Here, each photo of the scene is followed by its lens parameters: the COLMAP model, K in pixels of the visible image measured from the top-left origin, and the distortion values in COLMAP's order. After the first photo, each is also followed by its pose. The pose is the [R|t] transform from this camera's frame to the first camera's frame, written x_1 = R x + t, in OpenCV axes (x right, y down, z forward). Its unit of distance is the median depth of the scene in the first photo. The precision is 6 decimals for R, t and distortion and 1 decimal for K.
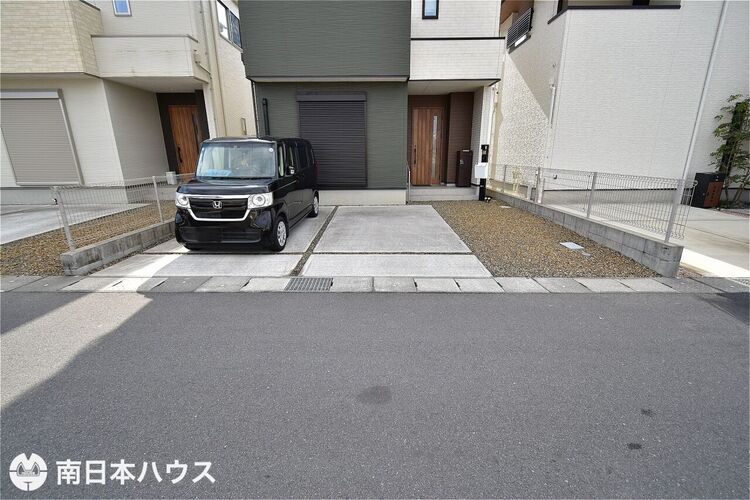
lens RADIAL K [[331.1, 0, 378.1], [0, 331.1, 246.0], [0, 0, 1]] dist [0.010977, -0.004951]
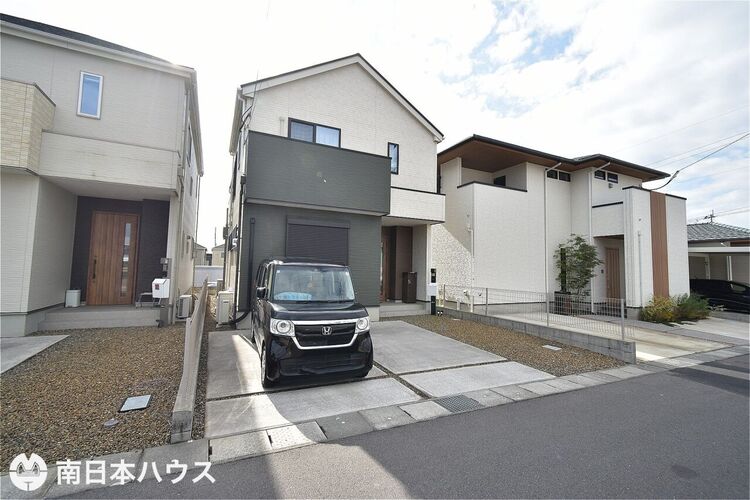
lens RADIAL K [[331.1, 0, 378.1], [0, 331.1, 246.0], [0, 0, 1]] dist [0.010977, -0.004951]
pose [[0.895617, 0.057773, 0.441058, -0.671366], [0.091639, 0.946298, -0.310037, -0.038894], [-0.435284, 0.318092, 0.842226, 0.050202]]
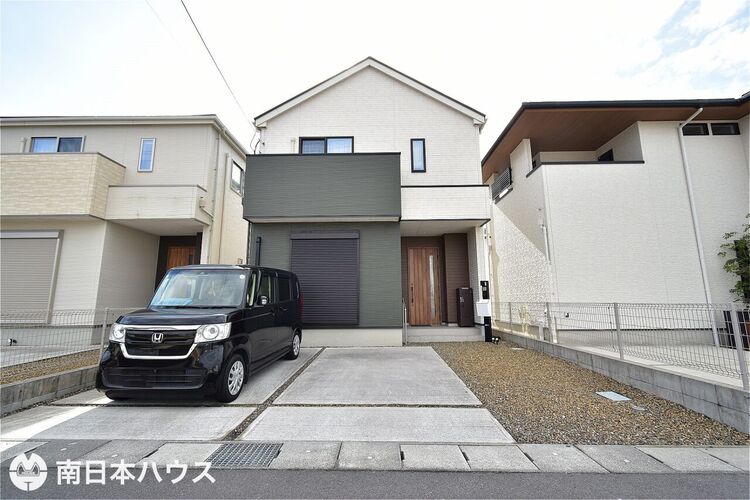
lens RADIAL K [[331.1, 0, 378.1], [0, 331.1, 246.0], [0, 0, 1]] dist [0.010977, -0.004951]
pose [[0.999882, -0.003365, -0.014987, 0.055430], [-0.003311, 0.905542, -0.424243, 0.012960], [0.014999, 0.424243, 0.905424, 0.154187]]
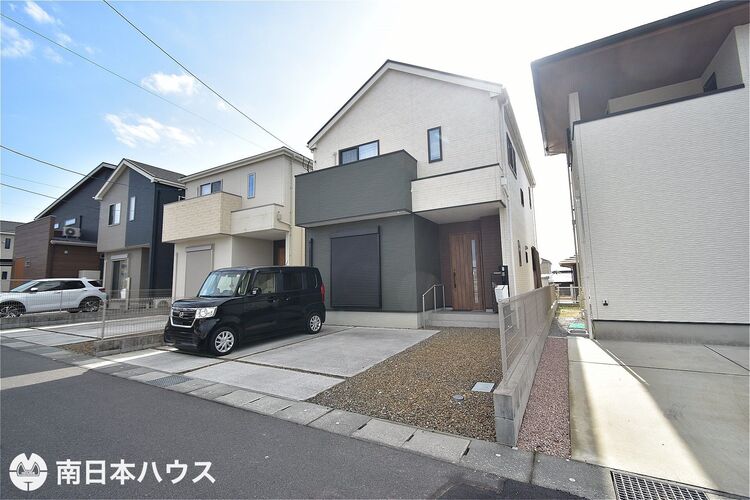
lens RADIAL K [[331.1, 0, 378.1], [0, 331.1, 246.0], [0, 0, 1]] dist [0.010977, -0.004951]
pose [[0.866630, -0.069463, -0.494093, 0.790857], [-0.119216, 0.932753, -0.340235, -0.015639], [0.484501, 0.353762, 0.800070, 0.161757]]
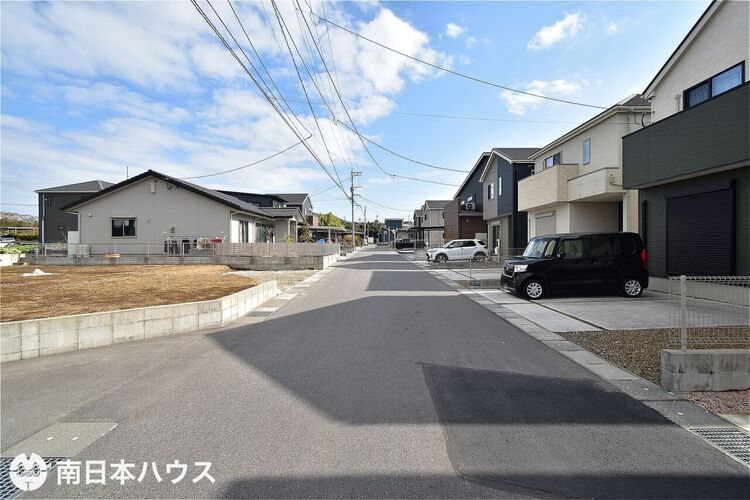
lens RADIAL K [[331.1, 0, 378.1], [0, 331.1, 246.0], [0, 0, 1]] dist [0.010977, -0.004951]
pose [[-0.000665, 0.008112, -0.999967, 1.335713], [-0.266579, 0.963780, 0.007996, -0.052565], [0.963813, 0.266576, 0.001521, 0.159652]]
